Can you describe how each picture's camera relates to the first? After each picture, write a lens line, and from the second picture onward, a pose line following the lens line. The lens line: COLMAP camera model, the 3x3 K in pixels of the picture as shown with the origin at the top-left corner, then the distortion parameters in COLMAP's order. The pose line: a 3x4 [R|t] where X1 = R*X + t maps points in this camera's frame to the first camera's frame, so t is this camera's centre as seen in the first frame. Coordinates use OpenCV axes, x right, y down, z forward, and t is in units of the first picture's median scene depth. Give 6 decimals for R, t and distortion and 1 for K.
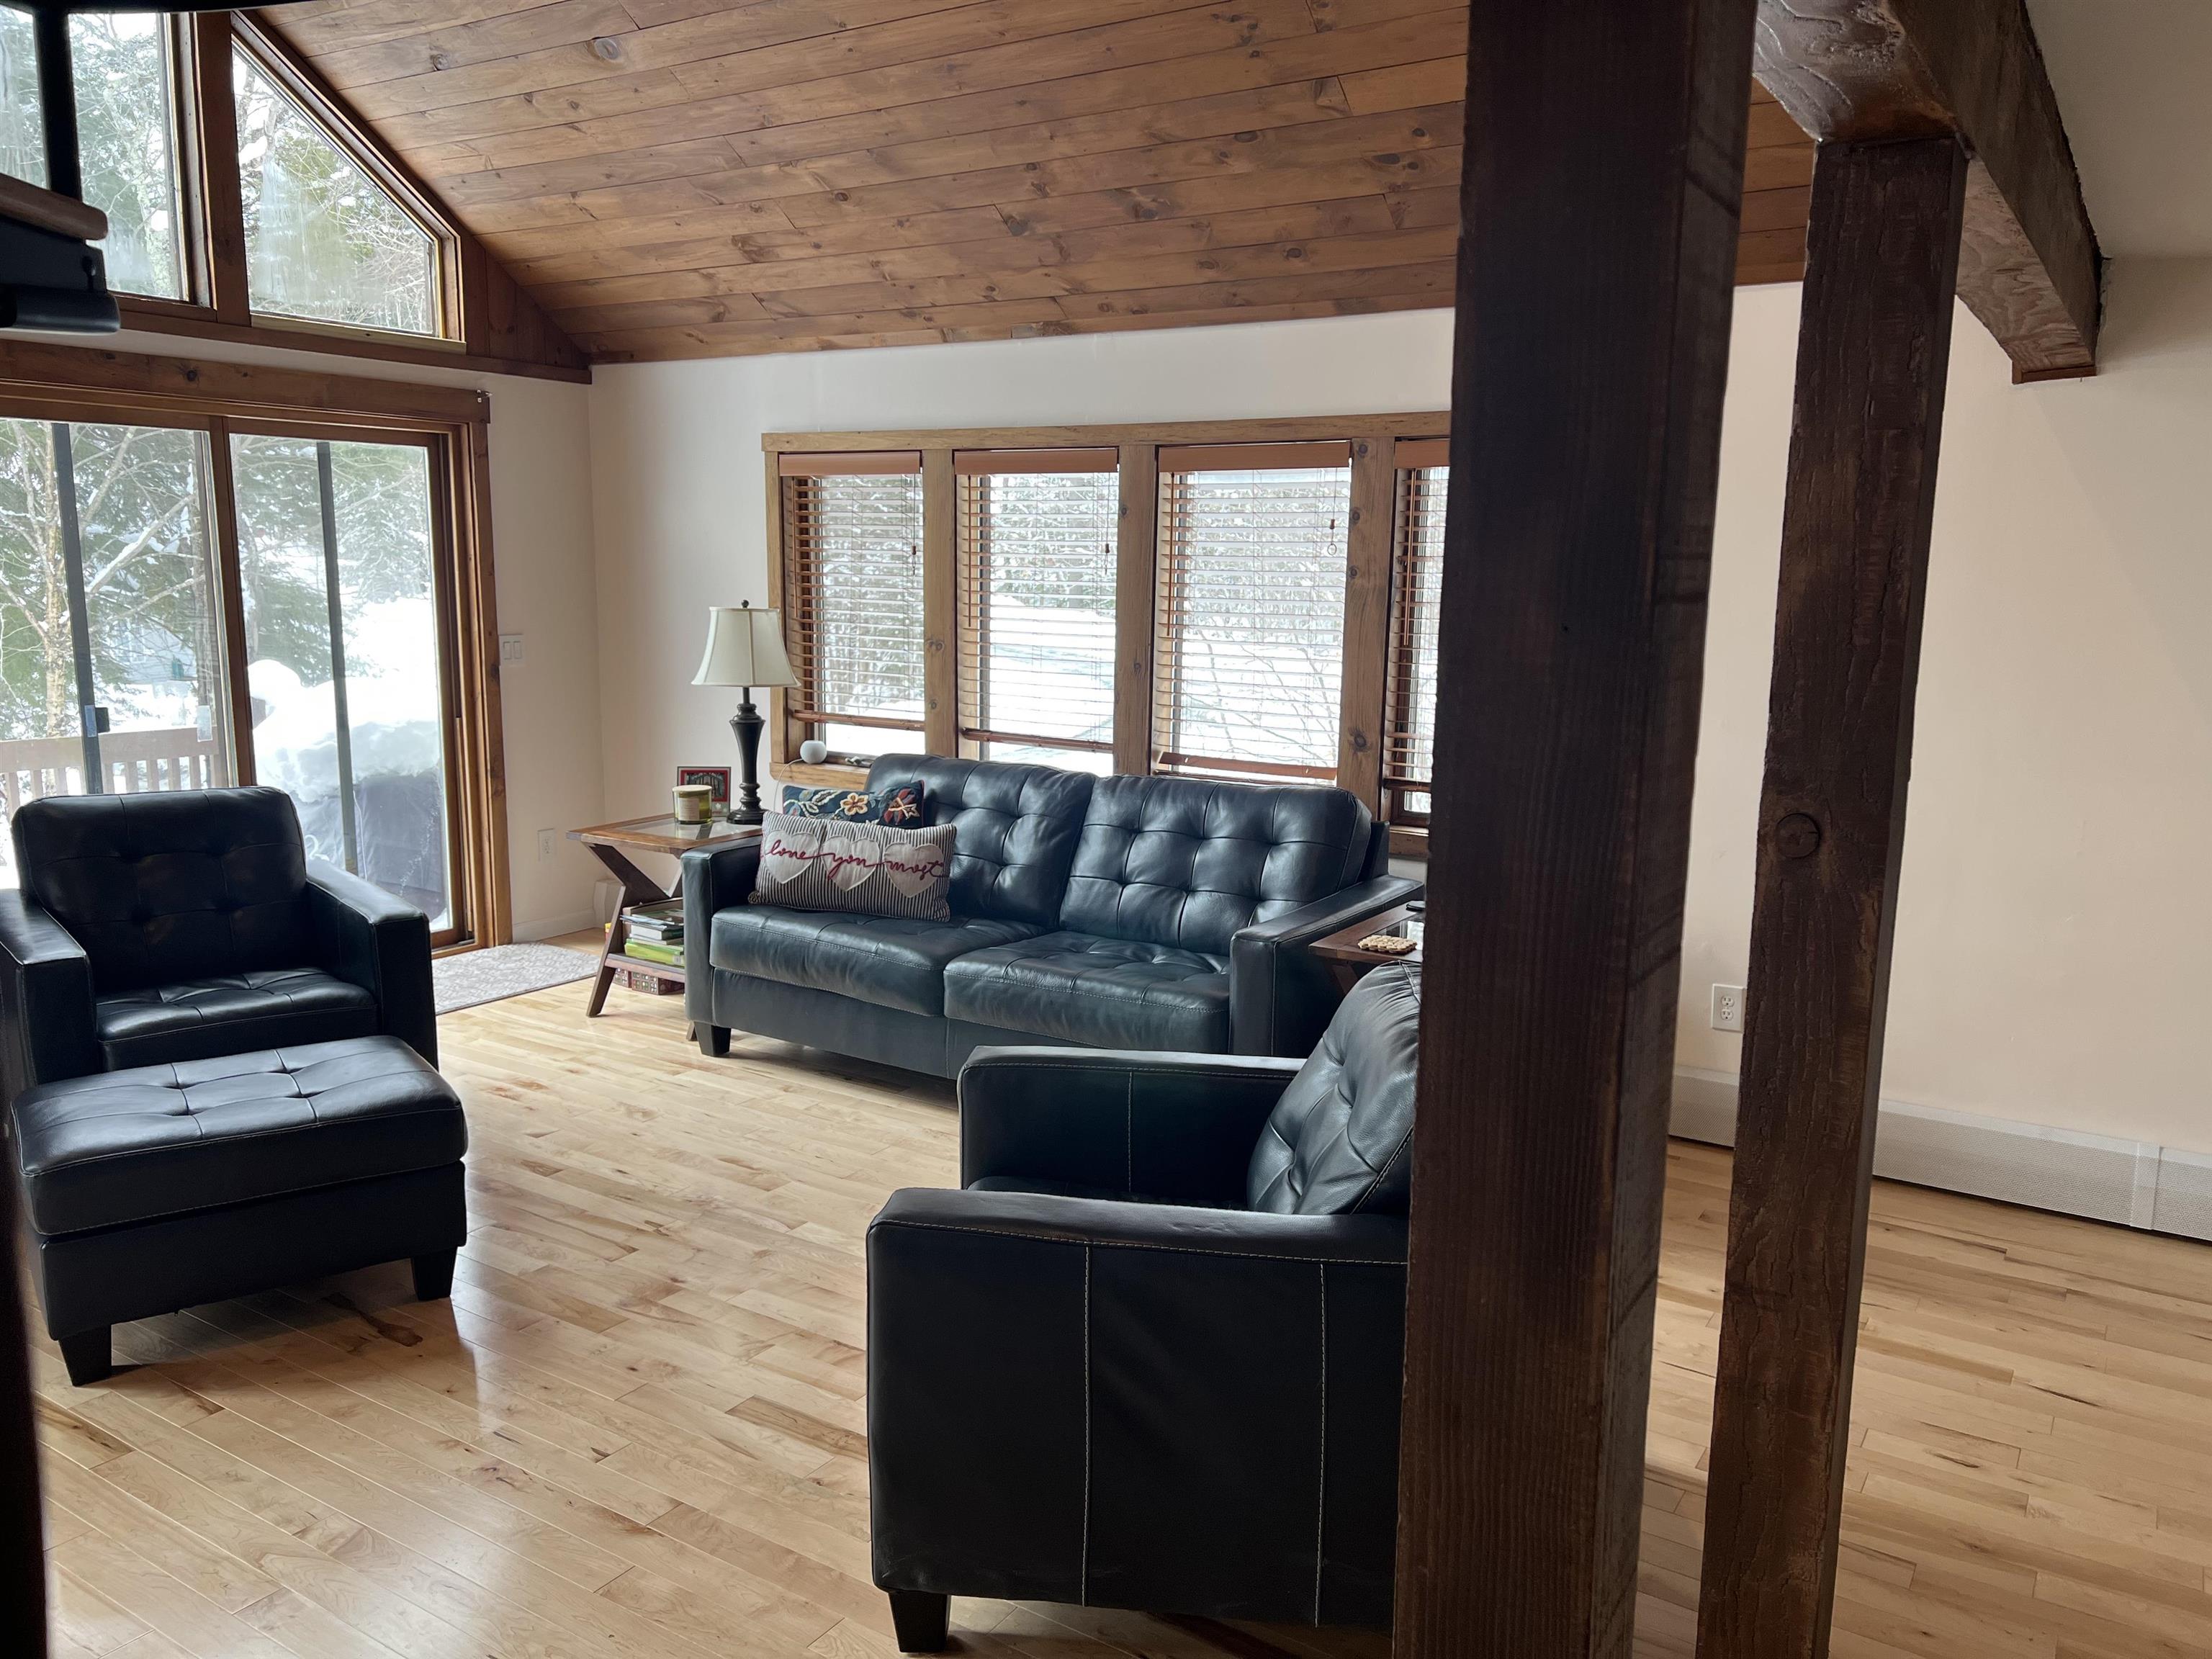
lens RADIAL K [[1682.9, 0, 1090.2], [0, 1682.9, 848.2], [0, 0, 1]] dist [0.067480, -0.059141]
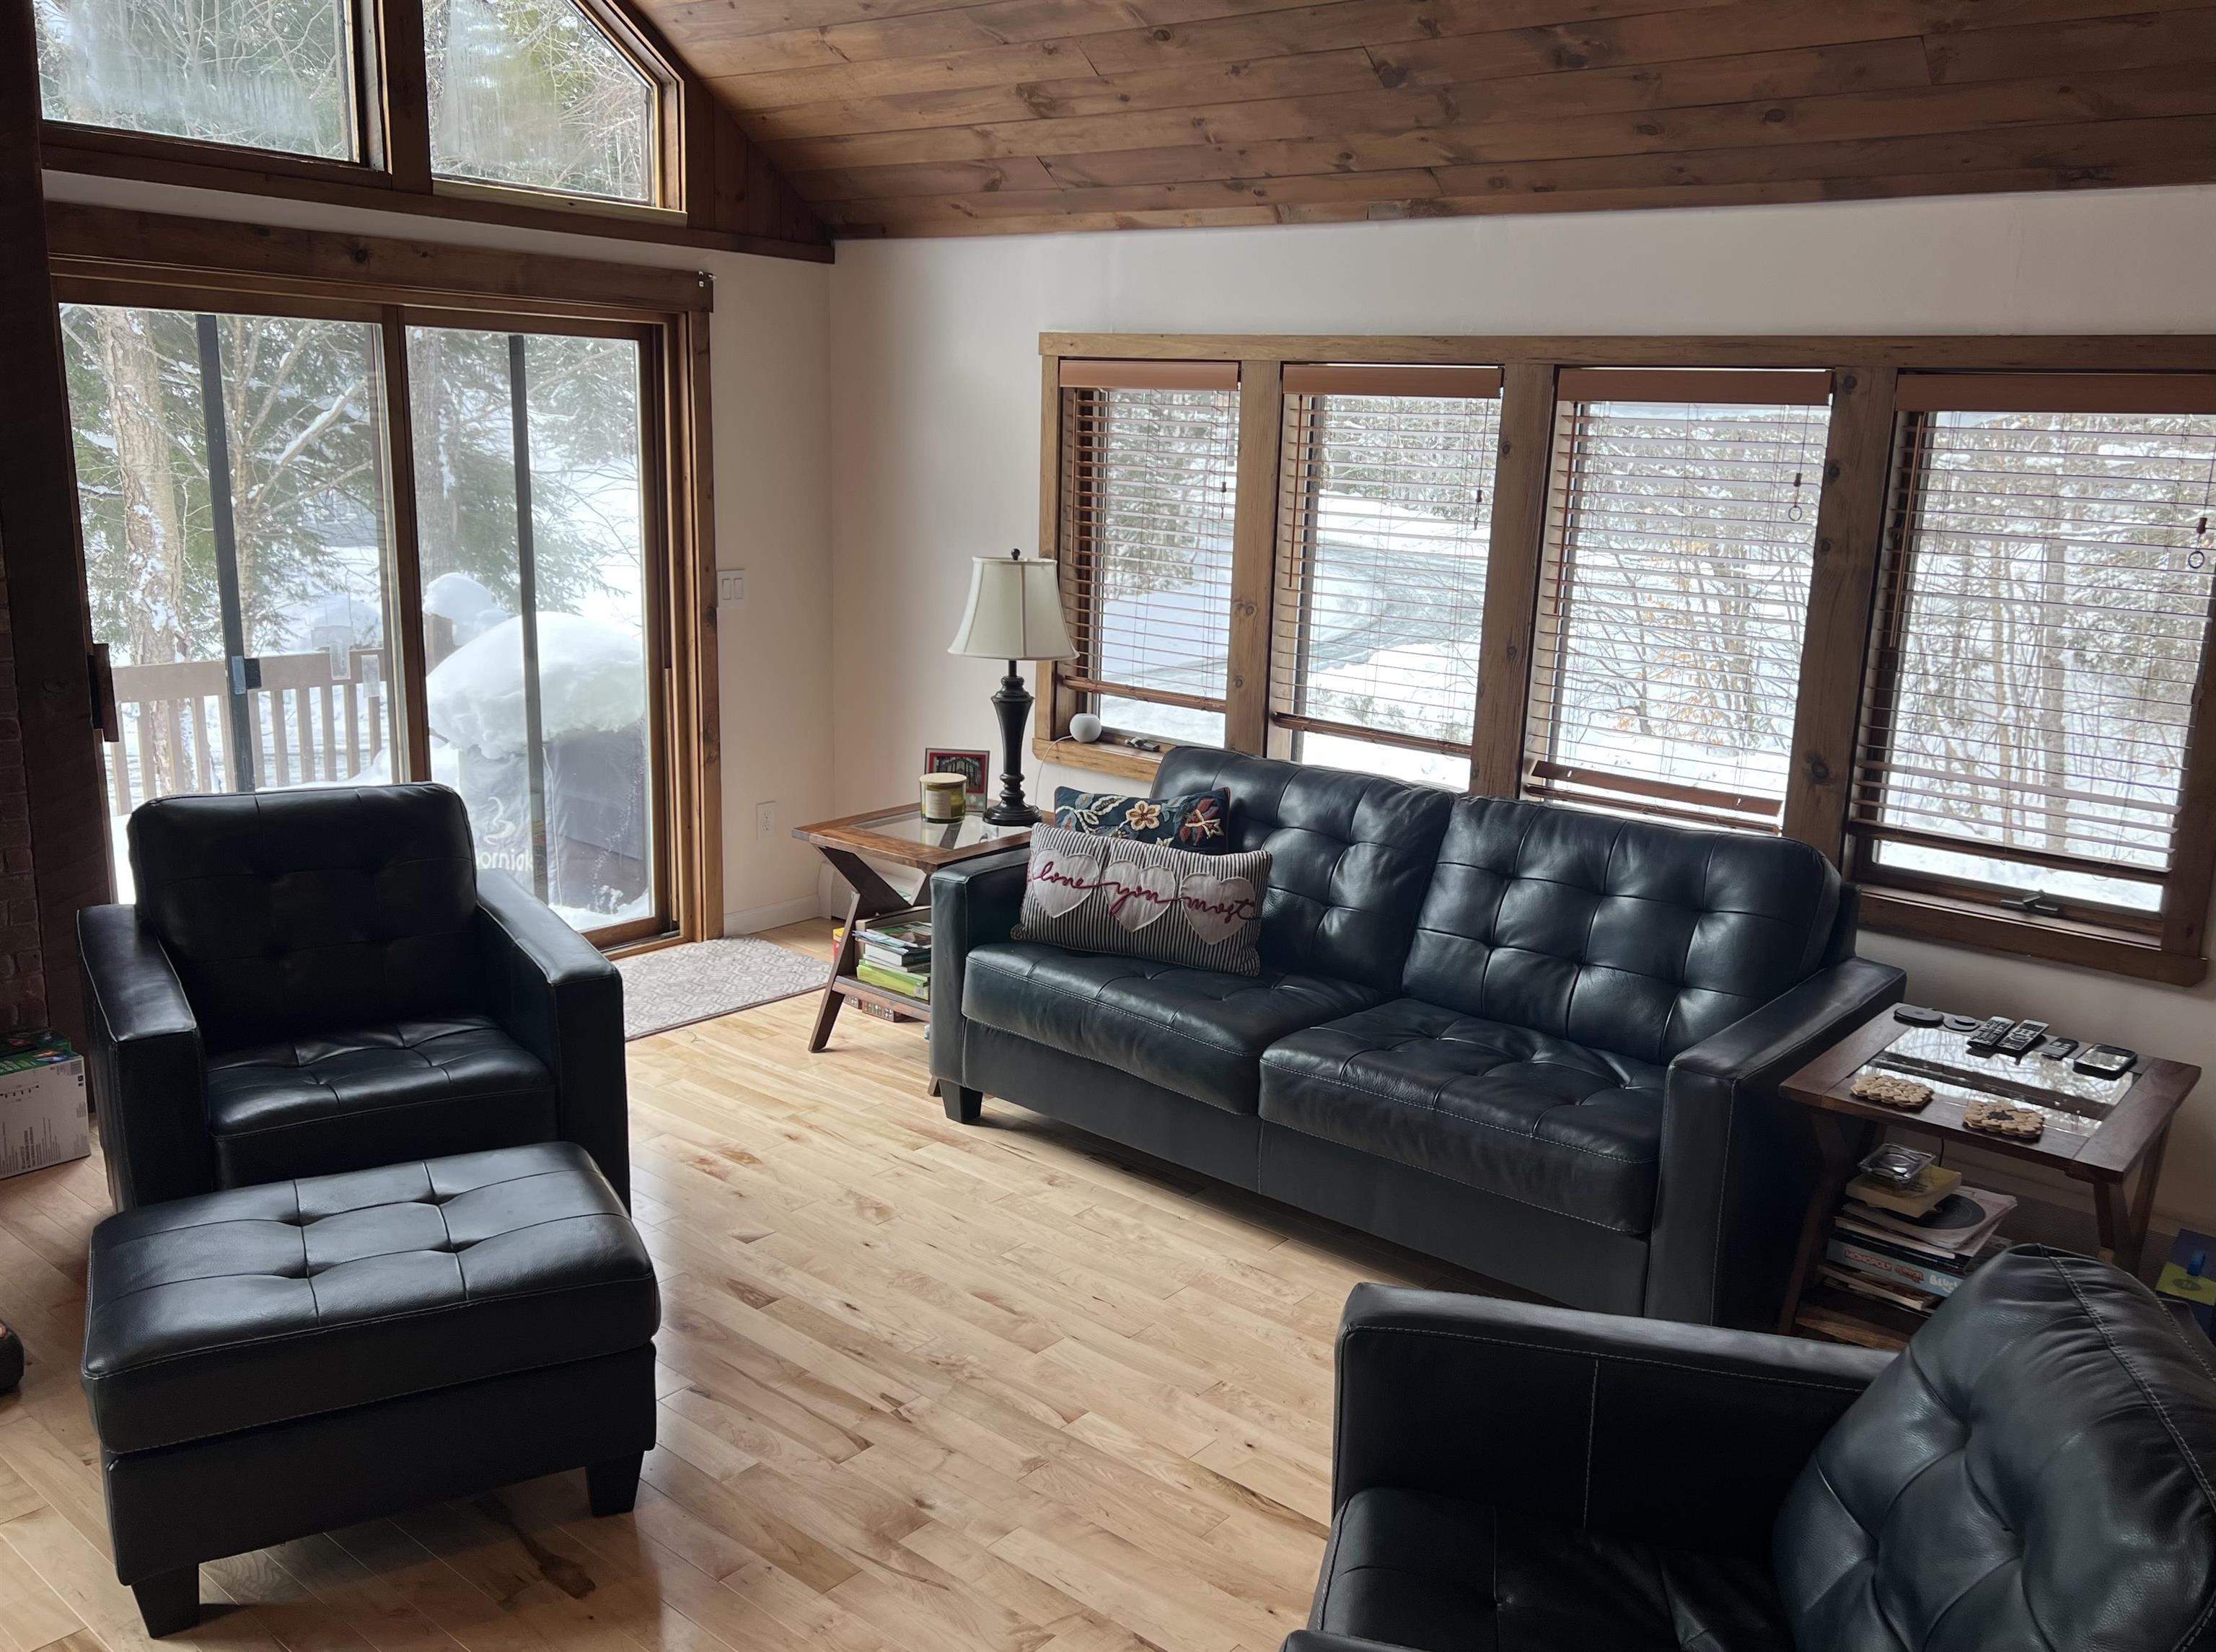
lens RADIAL K [[1833.7, 0, 1169.8], [0, 1833.7, 839.3], [0, 0, 1]] dist [0.060059, -0.046378]
pose [[0.995150, 0.043945, -0.088008, -0.052087], [-0.039345, 0.997801, 0.053340, -0.062763], [0.090159, -0.049619, 0.994691, 0.142744]]
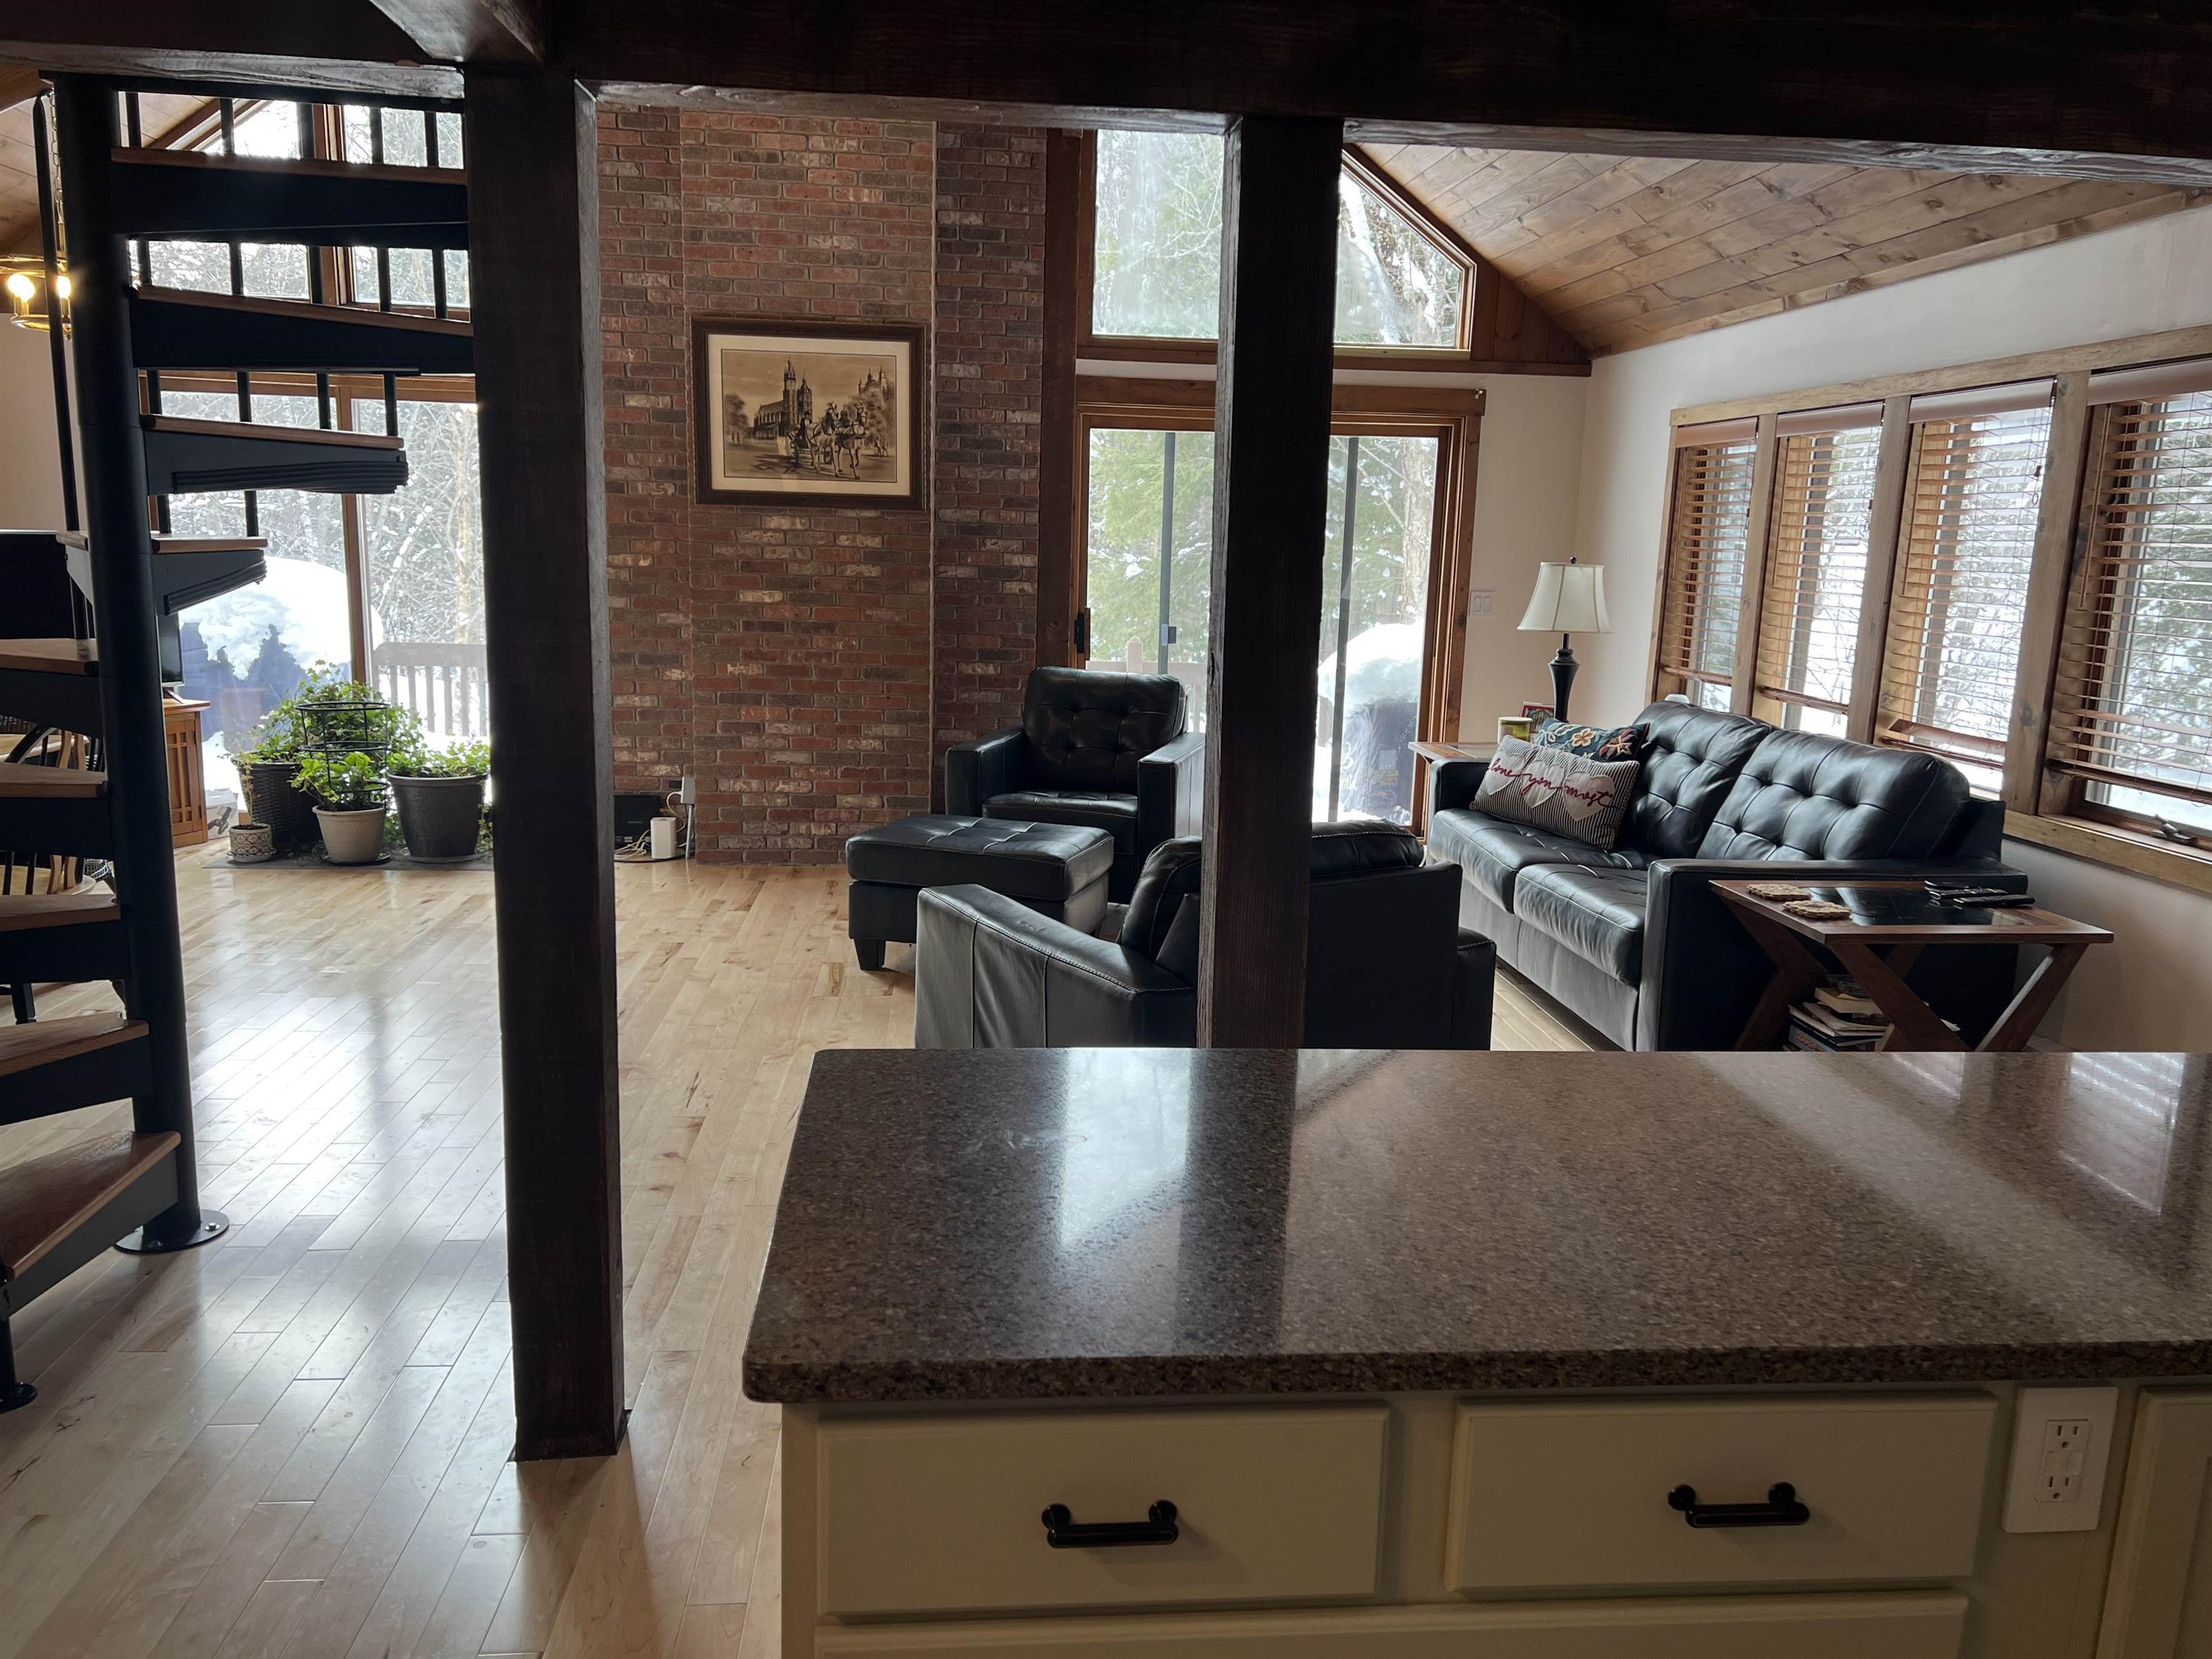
lens RADIAL K [[1682.9, 0, 1102.0], [0, 1682.9, 851.2], [0, 0, 1]] dist [0.067480, -0.059141]
pose [[0.626324, 0.147589, -0.765464, 0.537522], [-0.152494, 0.986141, 0.065362, 0.023473], [0.764502, 0.075791, 0.640150, 0.046453]]
